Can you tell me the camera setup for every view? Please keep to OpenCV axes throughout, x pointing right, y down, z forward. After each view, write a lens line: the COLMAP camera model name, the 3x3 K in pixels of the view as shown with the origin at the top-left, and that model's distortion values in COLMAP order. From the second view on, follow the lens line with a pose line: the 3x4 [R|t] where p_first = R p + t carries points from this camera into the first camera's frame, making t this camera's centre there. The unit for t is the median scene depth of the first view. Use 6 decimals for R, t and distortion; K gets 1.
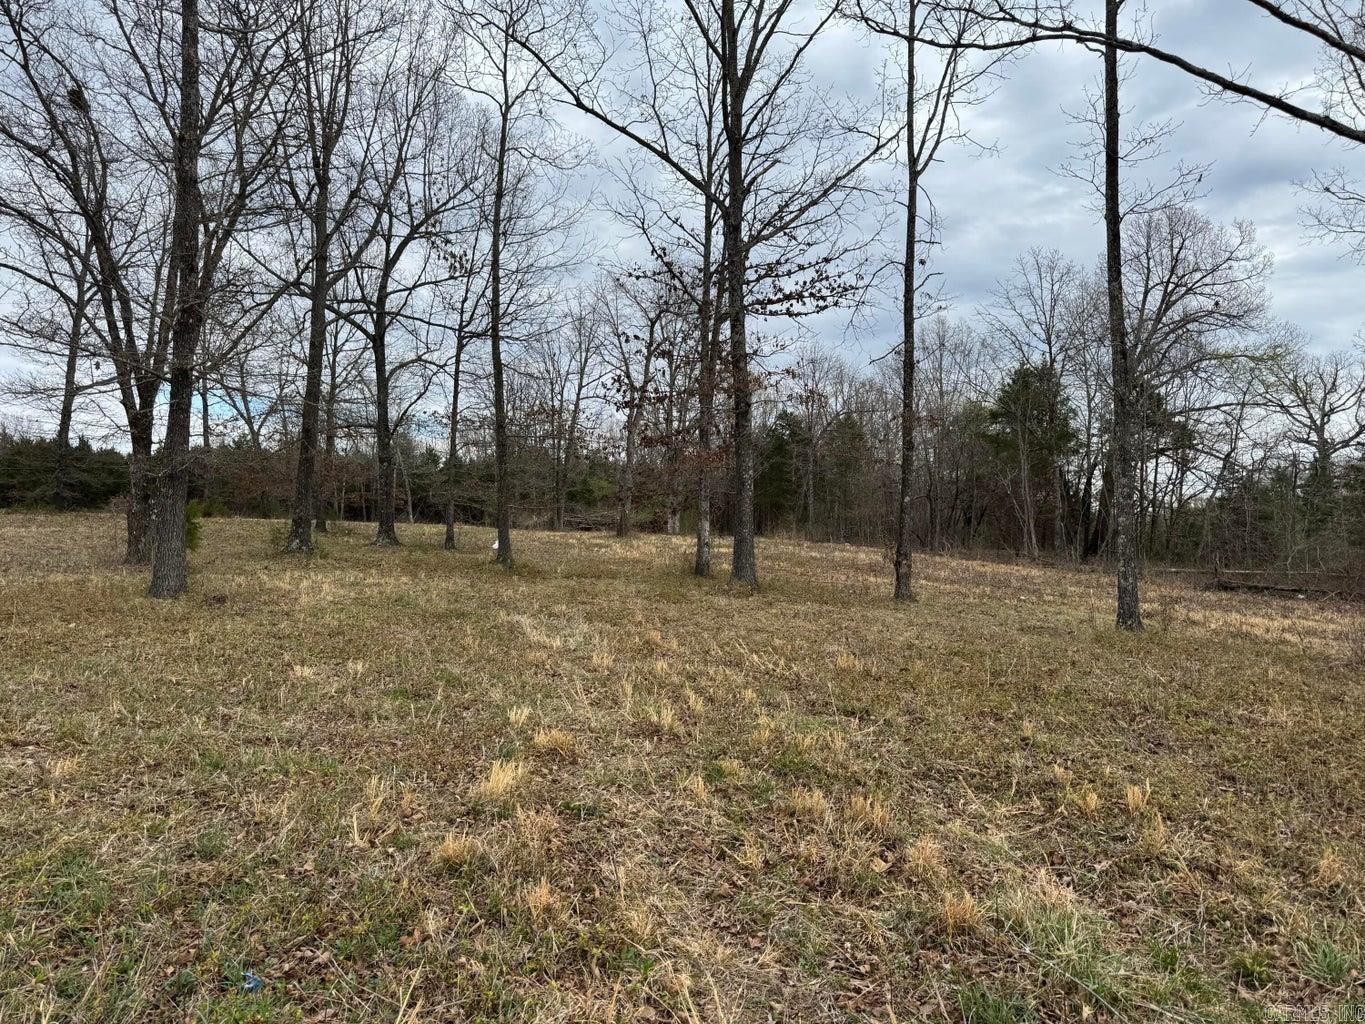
lens RADIAL K [[937.8, 0, 687.4], [0, 937.8, 511.6], [0, 0, 1]] dist [0.062591, -0.088046]
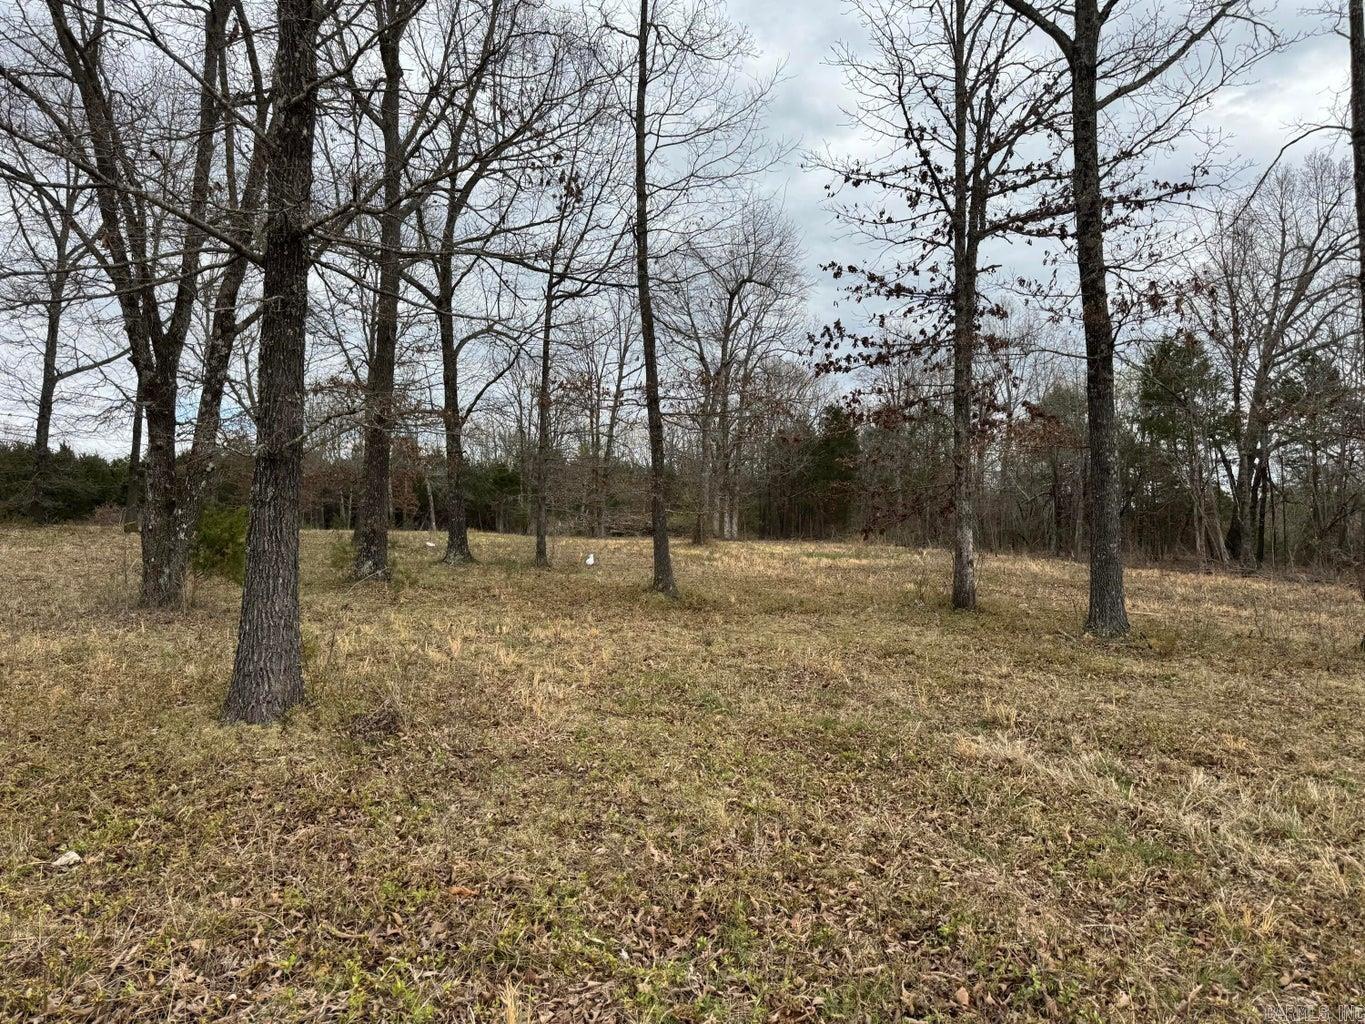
lens RADIAL K [[937.8, 0, 687.4], [0, 937.8, 511.6], [0, 0, 1]] dist [0.062591, -0.088046]
pose [[0.999789, -0.015213, 0.013778, -0.083496], [0.015250, 0.999880, -0.002570, -0.001337], [-0.013737, 0.002780, 0.999902, 0.127935]]
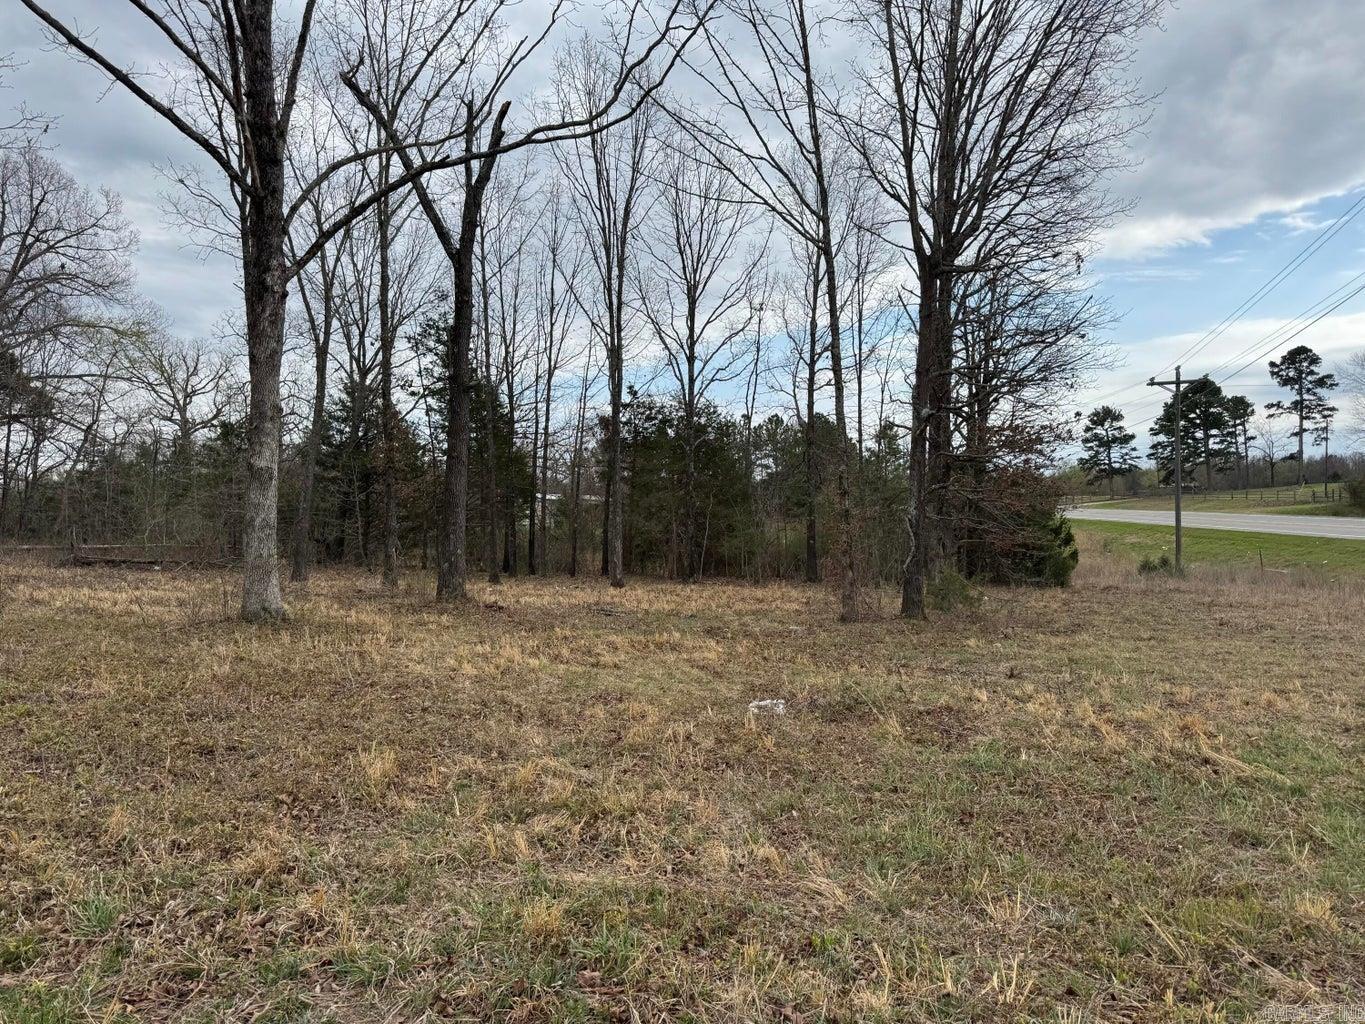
lens RADIAL K [[943.3, 0, 693.6], [0, 943.3, 508.2], [0, 0, 1]] dist [0.028251, -0.043443]
pose [[0.476295, -0.003017, 0.879280, 0.010784], [-0.017142, 0.999772, 0.012716, 0.000640], [-0.879118, -0.021129, 0.476135, -0.008477]]
